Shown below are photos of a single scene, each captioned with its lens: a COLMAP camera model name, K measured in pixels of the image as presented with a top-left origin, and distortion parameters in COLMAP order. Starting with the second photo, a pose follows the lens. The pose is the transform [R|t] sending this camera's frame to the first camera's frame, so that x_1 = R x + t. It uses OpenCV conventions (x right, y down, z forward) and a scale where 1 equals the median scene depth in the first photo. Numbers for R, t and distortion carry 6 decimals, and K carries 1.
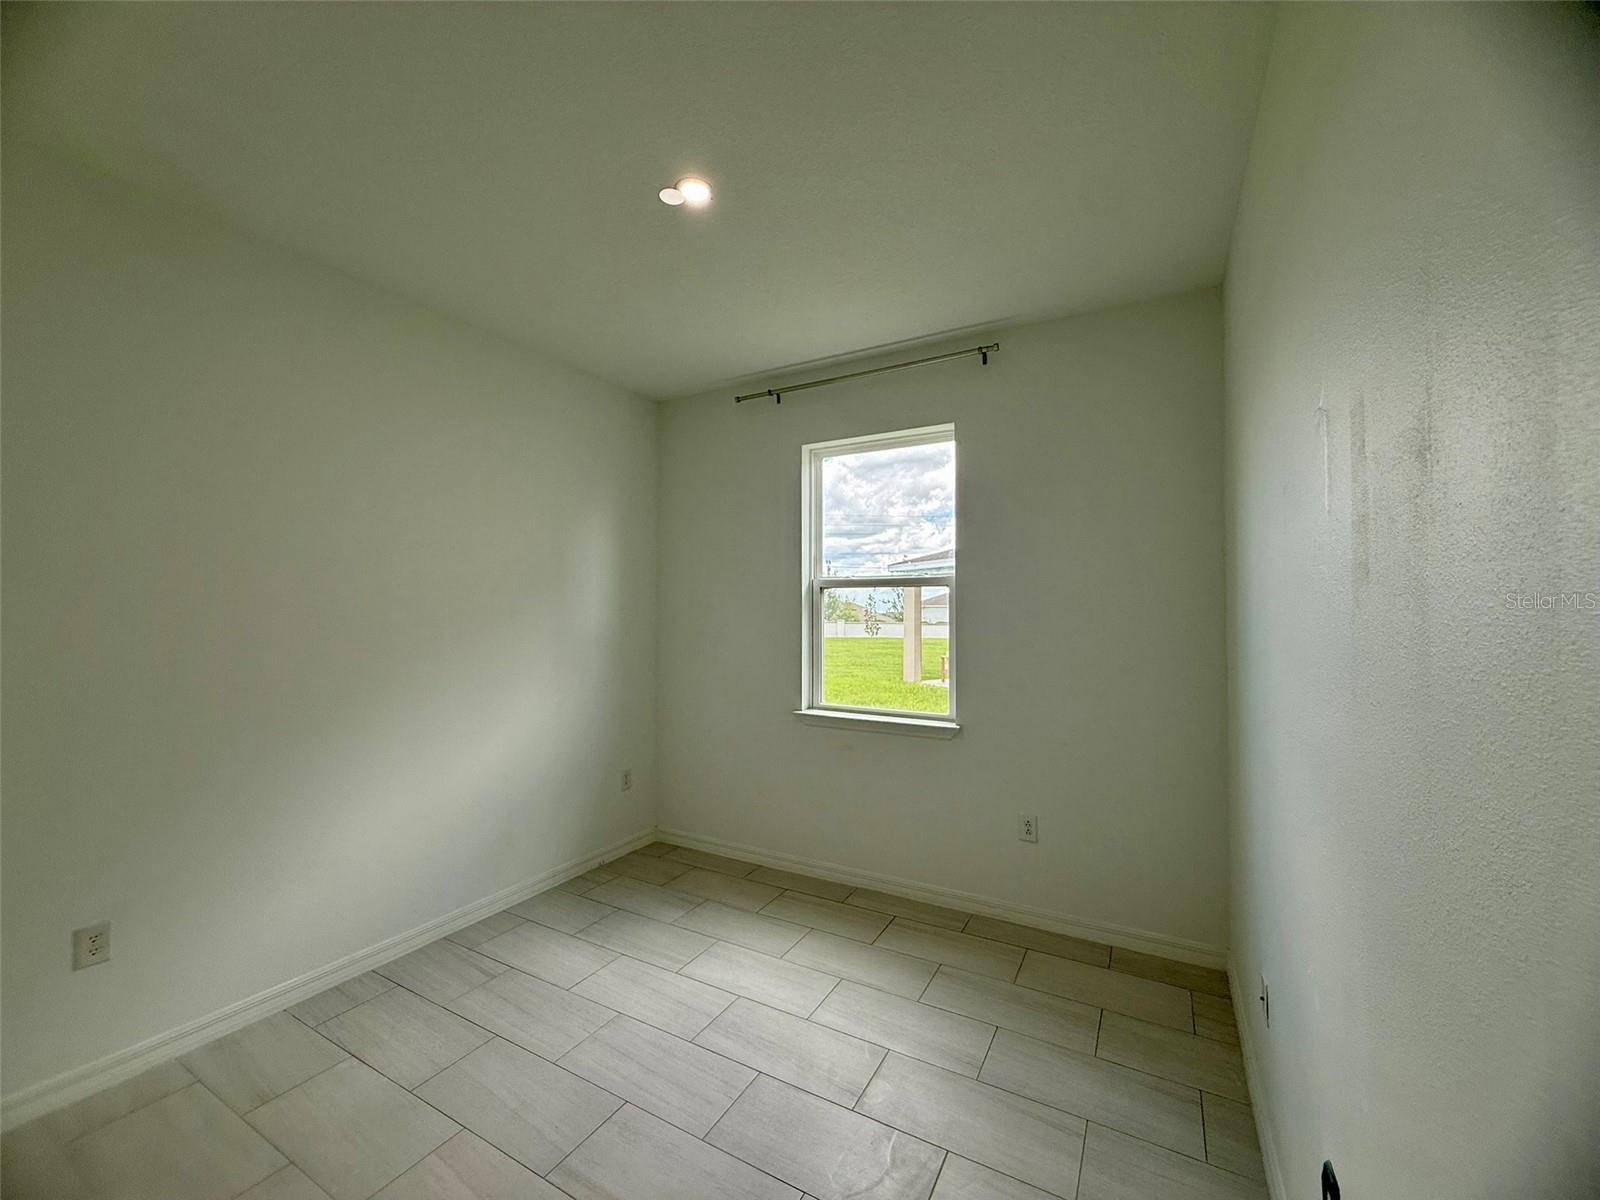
lens RADIAL K [[639.1, 0, 799.1], [0, 639.1, 597.4], [0, 0, 1]] dist [0.002805, -0.001903]
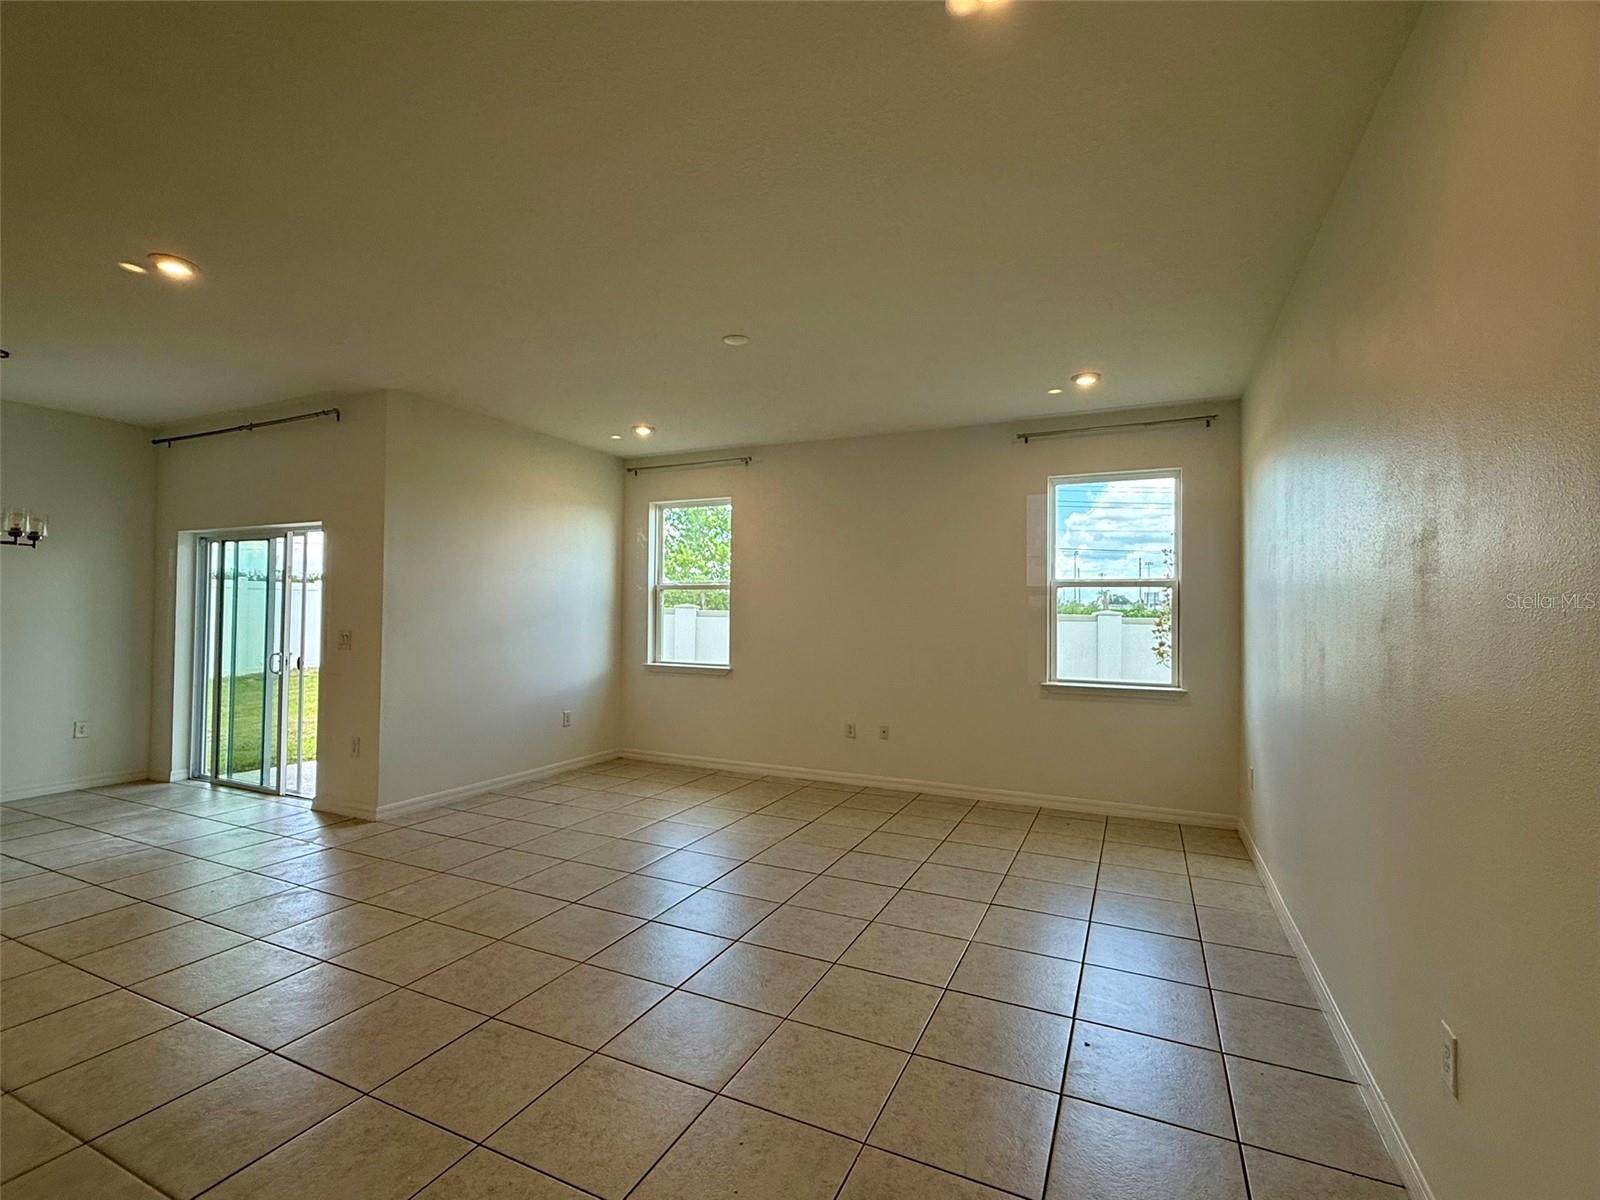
lens RADIAL K [[738.1, 0, 804.5], [0, 738.1, 597.0], [0, 0, 1]] dist [0.001620, 0.000077]
pose [[0.996942, 0.004810, 0.077991, 0.353709], [-0.004813, 0.999988, -0.000139, 0.004912], [-0.077991, -0.000237, 0.996954, -1.281255]]
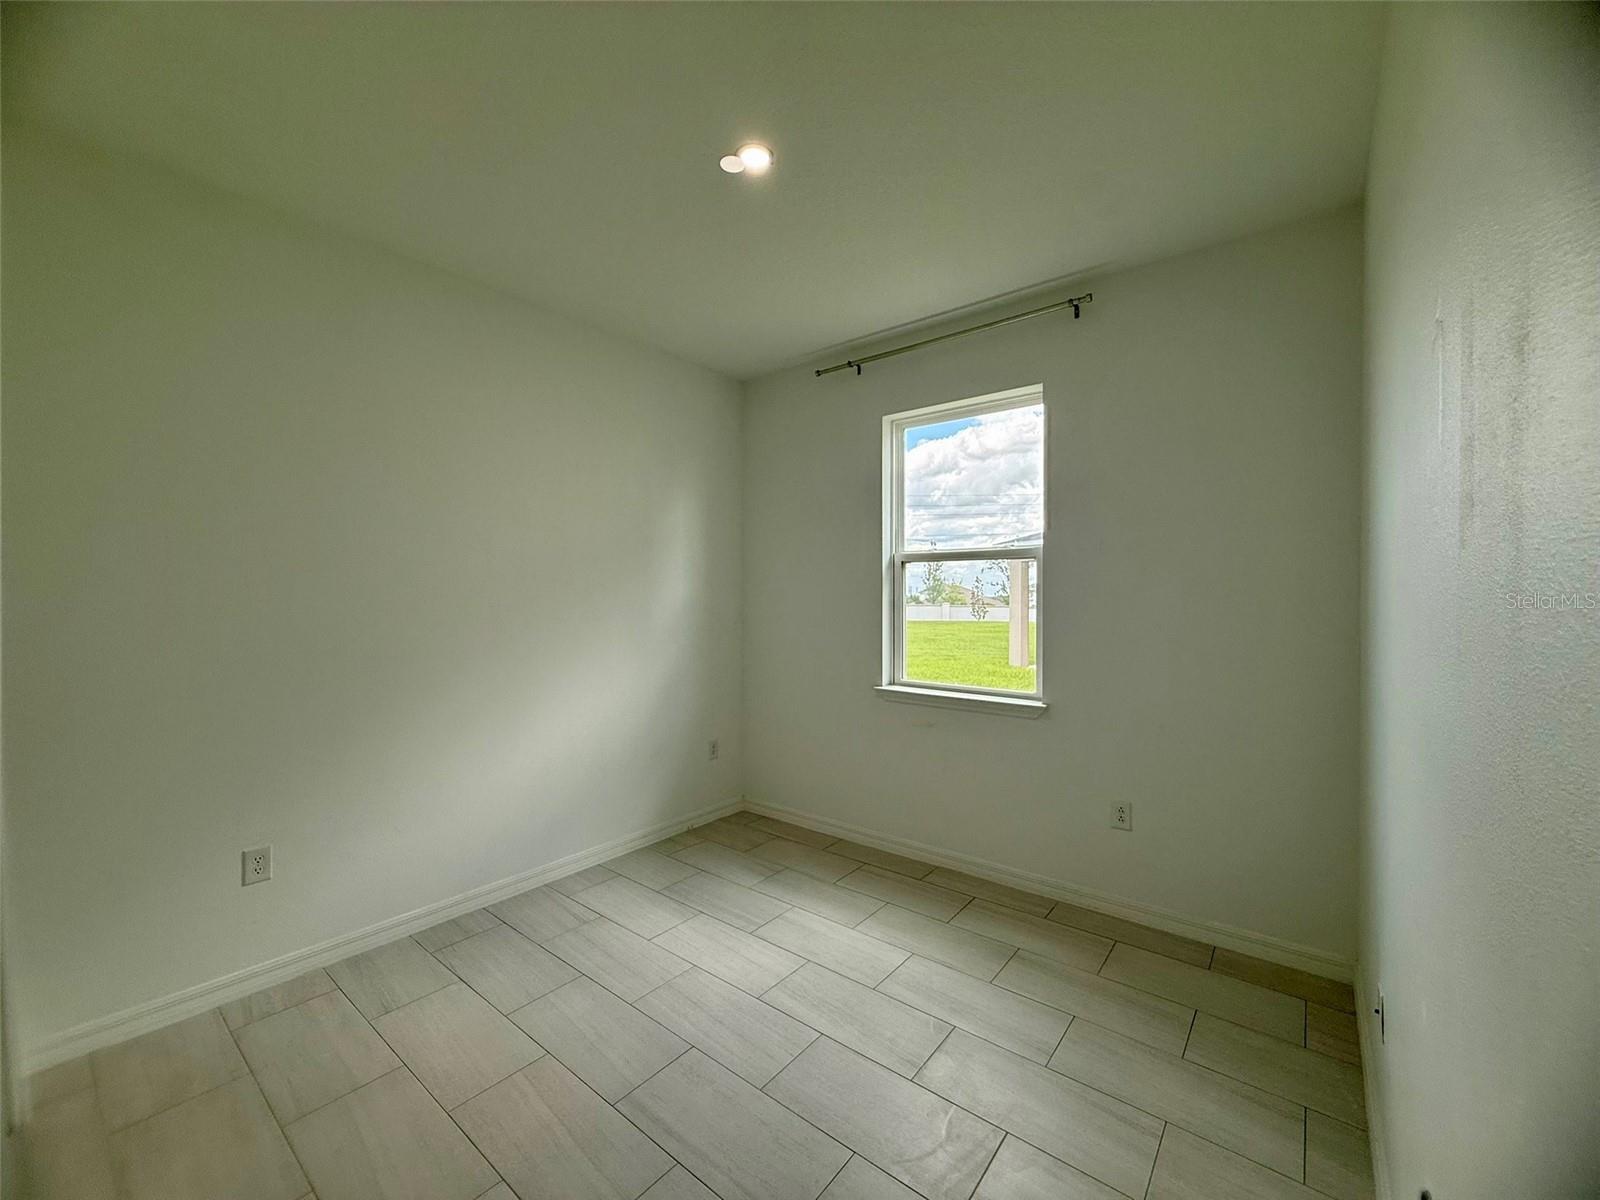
lens RADIAL K [[639.1, 0, 803.0], [0, 639.1, 598.8], [0, 0, 1]] dist [0.002805, -0.001903]
pose [[0.986930, -0.000185, -0.161148, 0.057991], [0.004409, 0.999656, 0.025856, 0.021389], [0.161088, -0.026228, 0.986591, 0.010731]]
